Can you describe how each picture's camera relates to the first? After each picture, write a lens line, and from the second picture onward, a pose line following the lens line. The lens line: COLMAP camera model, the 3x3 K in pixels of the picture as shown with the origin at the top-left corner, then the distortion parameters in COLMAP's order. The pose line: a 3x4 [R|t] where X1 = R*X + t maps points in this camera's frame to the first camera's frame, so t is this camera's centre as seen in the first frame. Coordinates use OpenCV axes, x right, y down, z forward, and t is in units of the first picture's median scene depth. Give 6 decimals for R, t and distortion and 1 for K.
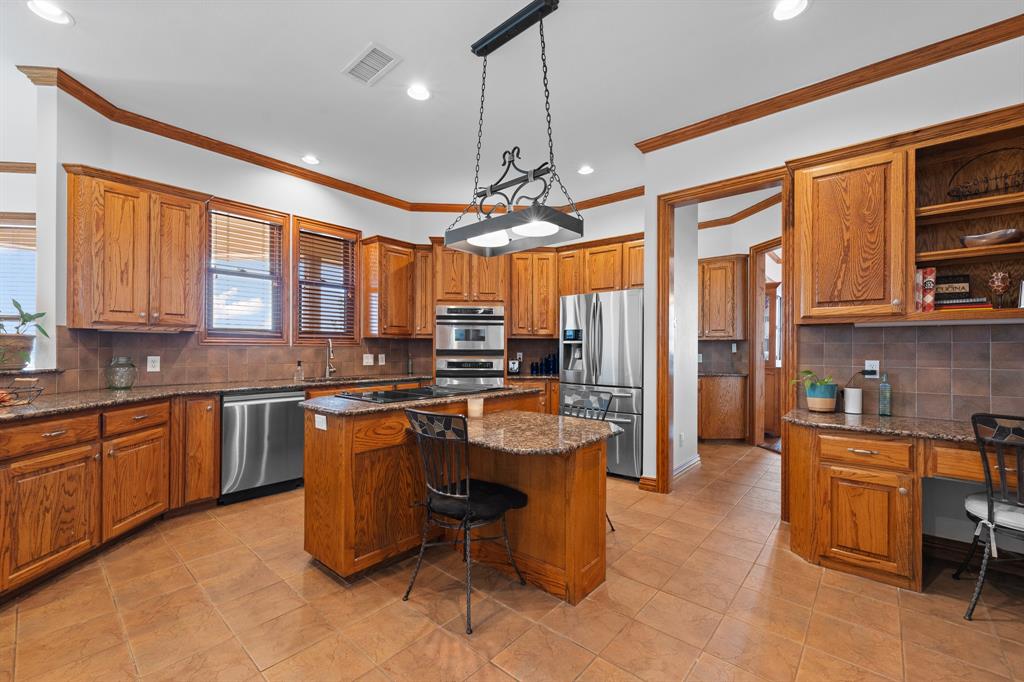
lens RADIAL K [[419.0, 0, 513.0], [0, 419.0, 348.5], [0, 0, 1]] dist [-0.000951, -0.000196]
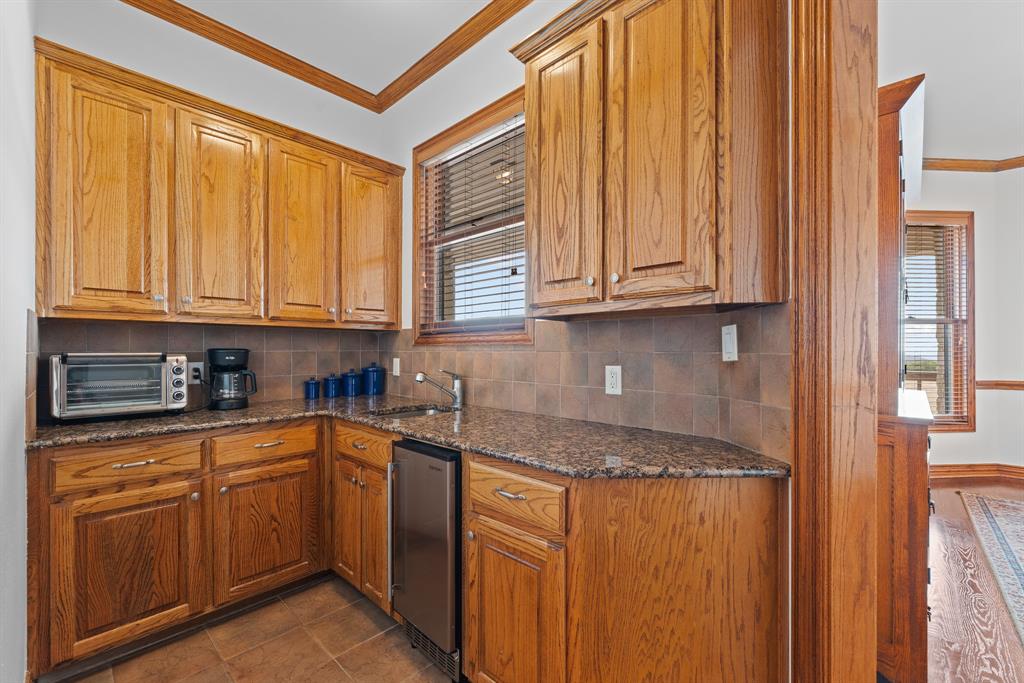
lens RADIAL K [[419.0, 0, 513.0], [0, 419.0, 349.0], [0, 0, 1]] dist [-0.000951, -0.000196]
pose [[0.998262, -0.004211, -0.058783, 0.600882], [0.004134, 0.999990, -0.001426, 0.003236], [0.058788, 0.001180, 0.998270, 1.080073]]
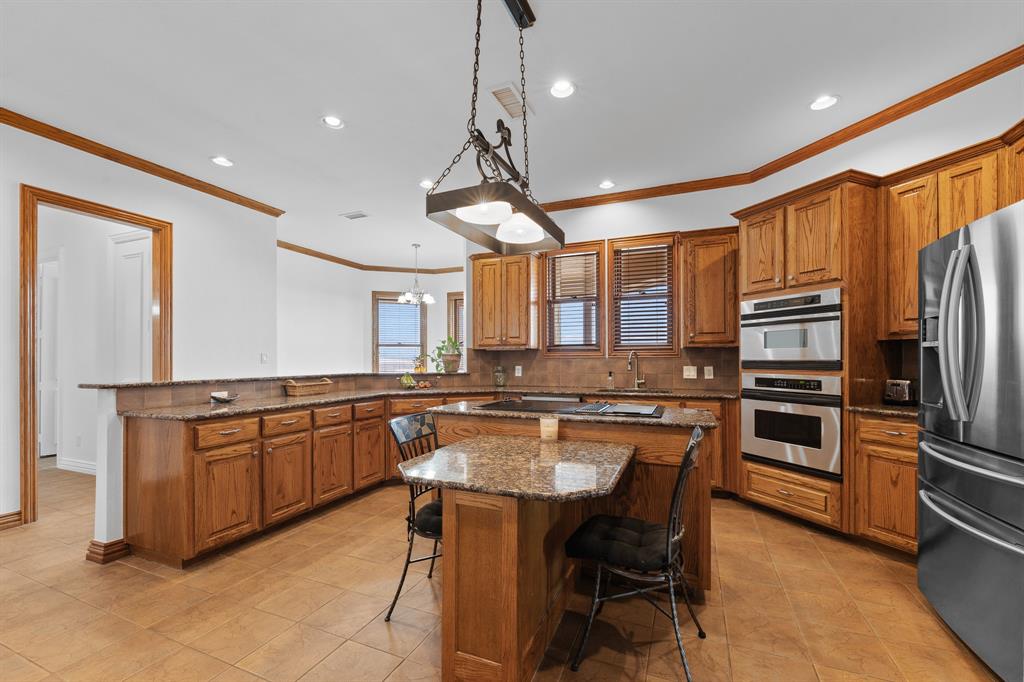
lens RADIAL K [[421.6, 0, 514.1], [0, 421.6, 358.5], [0, 0, 1]] dist [-0.000254, -0.000091]
pose [[0.309851, -0.007717, -0.950754, 0.492204], [0.004806, 0.999967, -0.006551, 0.001938], [0.950773, -0.002539, 0.309878, 0.458352]]
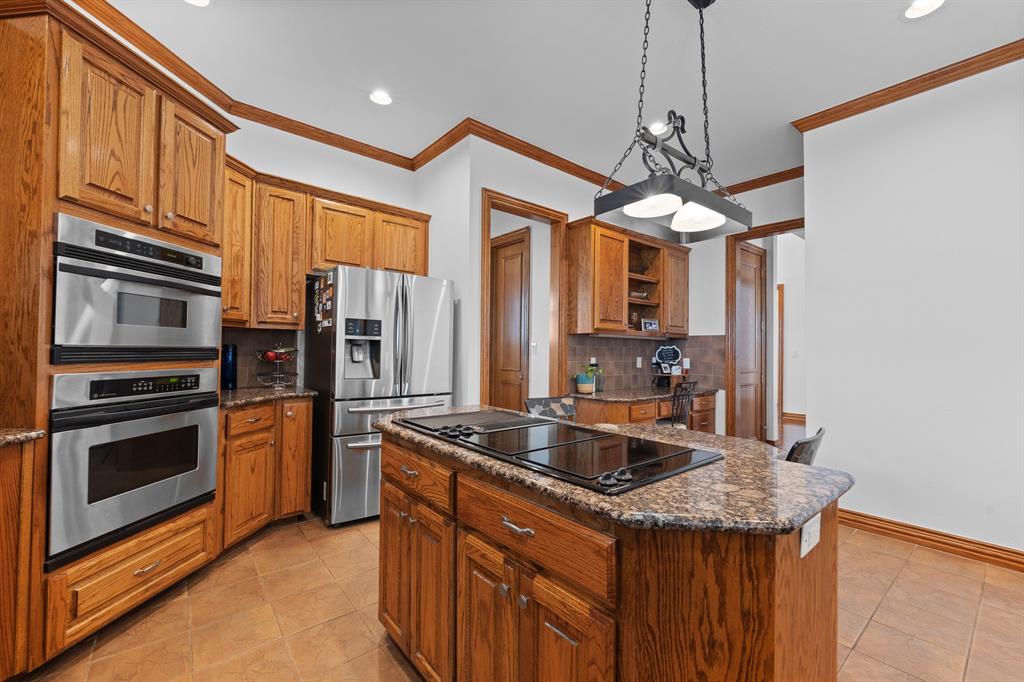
lens RADIAL K [[419.0, 0, 513.0], [0, 419.0, 348.5], [0, 0, 1]] dist [-0.000951, -0.000196]
pose [[0.168579, 0.004180, 0.985679, -0.535085], [-0.011846, 0.999927, -0.002214, 0.000819], [-0.985617, -0.011303, 0.168617, 0.715957]]
